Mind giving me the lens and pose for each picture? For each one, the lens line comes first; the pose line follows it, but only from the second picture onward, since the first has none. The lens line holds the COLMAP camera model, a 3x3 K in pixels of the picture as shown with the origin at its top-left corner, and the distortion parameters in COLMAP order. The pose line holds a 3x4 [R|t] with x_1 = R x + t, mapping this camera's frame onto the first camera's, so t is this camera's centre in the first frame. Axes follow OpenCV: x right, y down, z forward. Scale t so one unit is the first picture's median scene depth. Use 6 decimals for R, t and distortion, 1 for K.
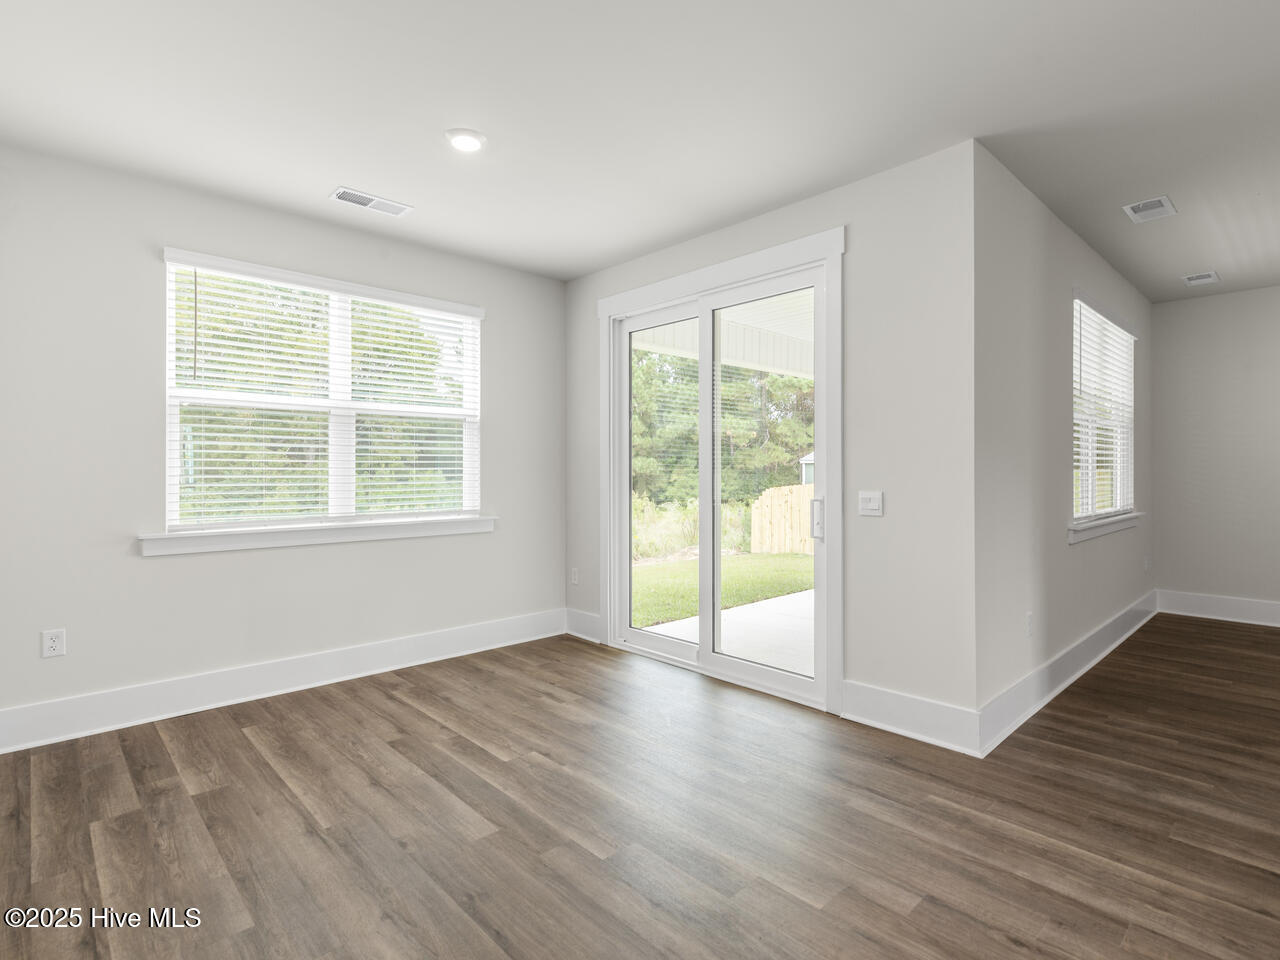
lens RADIAL K [[633.5, 0, 643.0], [0, 633.5, 474.9], [0, 0, 1]] dist [0.001134, 0.000096]
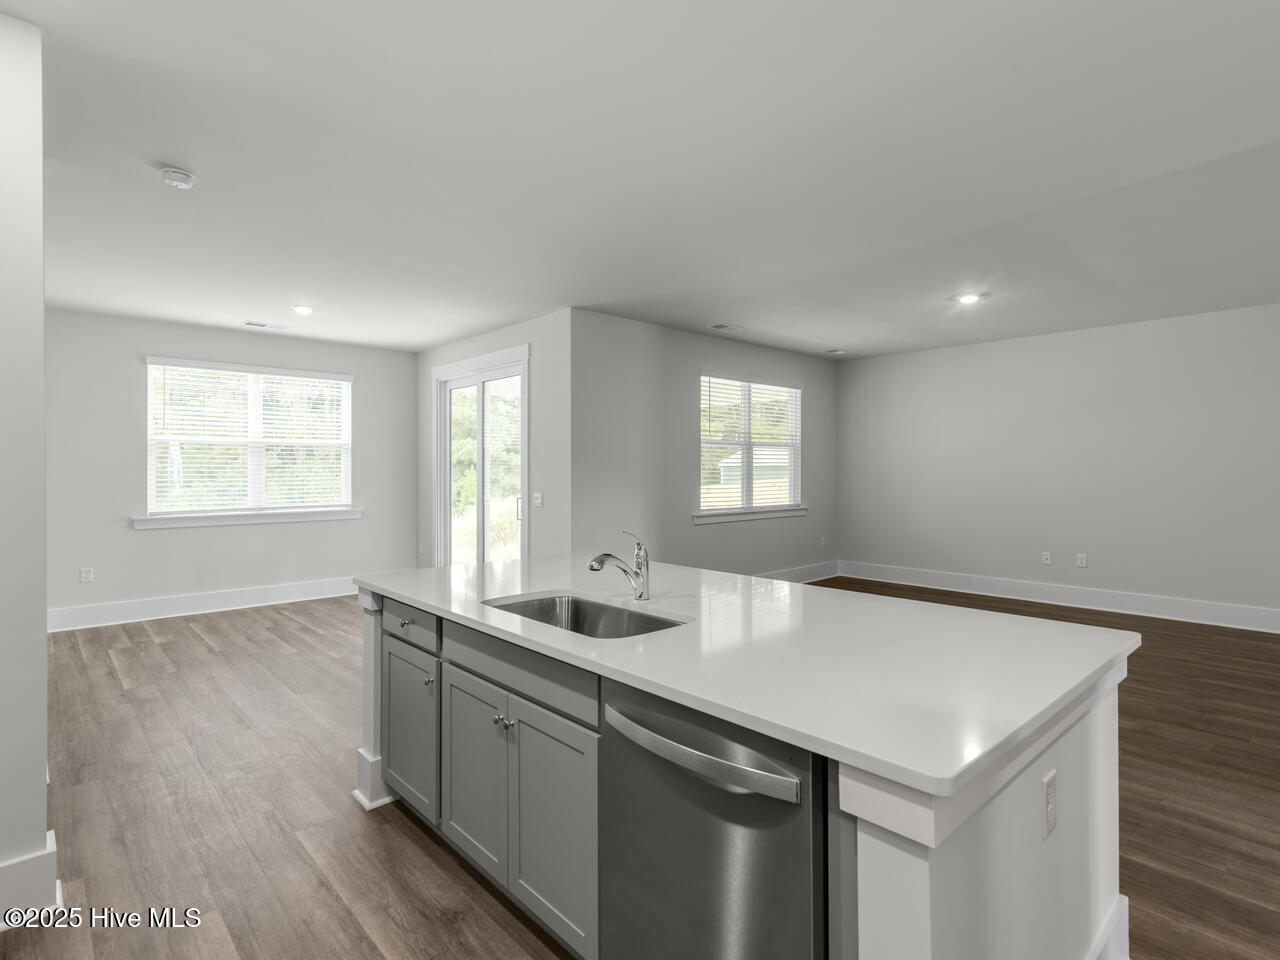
lens RADIAL K [[667.4, 0, 661.2], [0, 667.4, 472.4], [0, 0, 1]] dist [0.006229, 0.001269]
pose [[0.999926, -0.000961, -0.012141, 0.710433], [0.000977, 0.999999, 0.001295, -0.034540], [0.012140, -0.001307, 0.999925, -0.862510]]
